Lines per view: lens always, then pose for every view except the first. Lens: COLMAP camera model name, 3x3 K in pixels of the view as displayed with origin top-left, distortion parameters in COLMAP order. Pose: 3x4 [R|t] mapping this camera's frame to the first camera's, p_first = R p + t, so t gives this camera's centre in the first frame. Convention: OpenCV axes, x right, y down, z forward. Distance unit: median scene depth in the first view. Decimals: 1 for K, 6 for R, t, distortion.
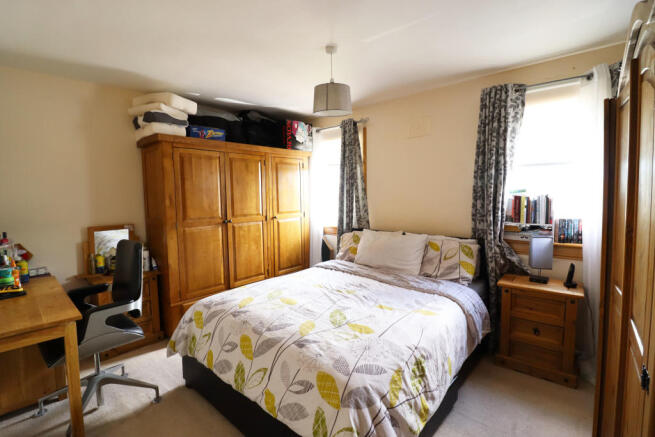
lens RADIAL K [[302.0, 0, 324.7], [0, 302.0, 215.3], [0, 0, 1]] dist [0.001320, -0.015850]
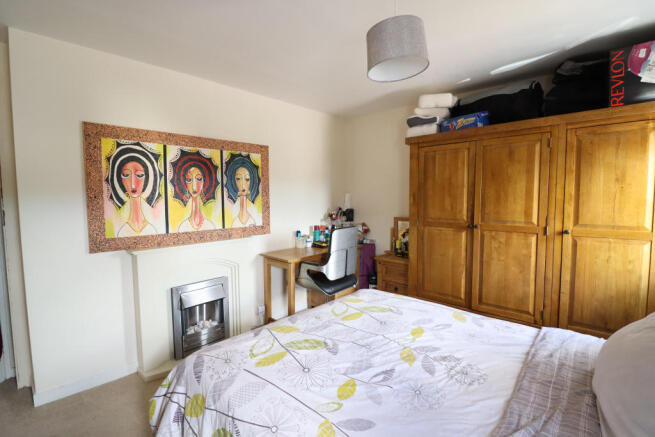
lens RADIAL K [[302.0, 0, 324.7], [0, 302.0, 215.3], [0, 0, 1]] dist [0.001320, -0.015850]
pose [[-0.019936, 0.080359, -0.996567, 0.493385], [-0.064339, 0.994596, 0.081487, -0.049780], [0.997729, 0.065743, -0.014658, 0.617144]]
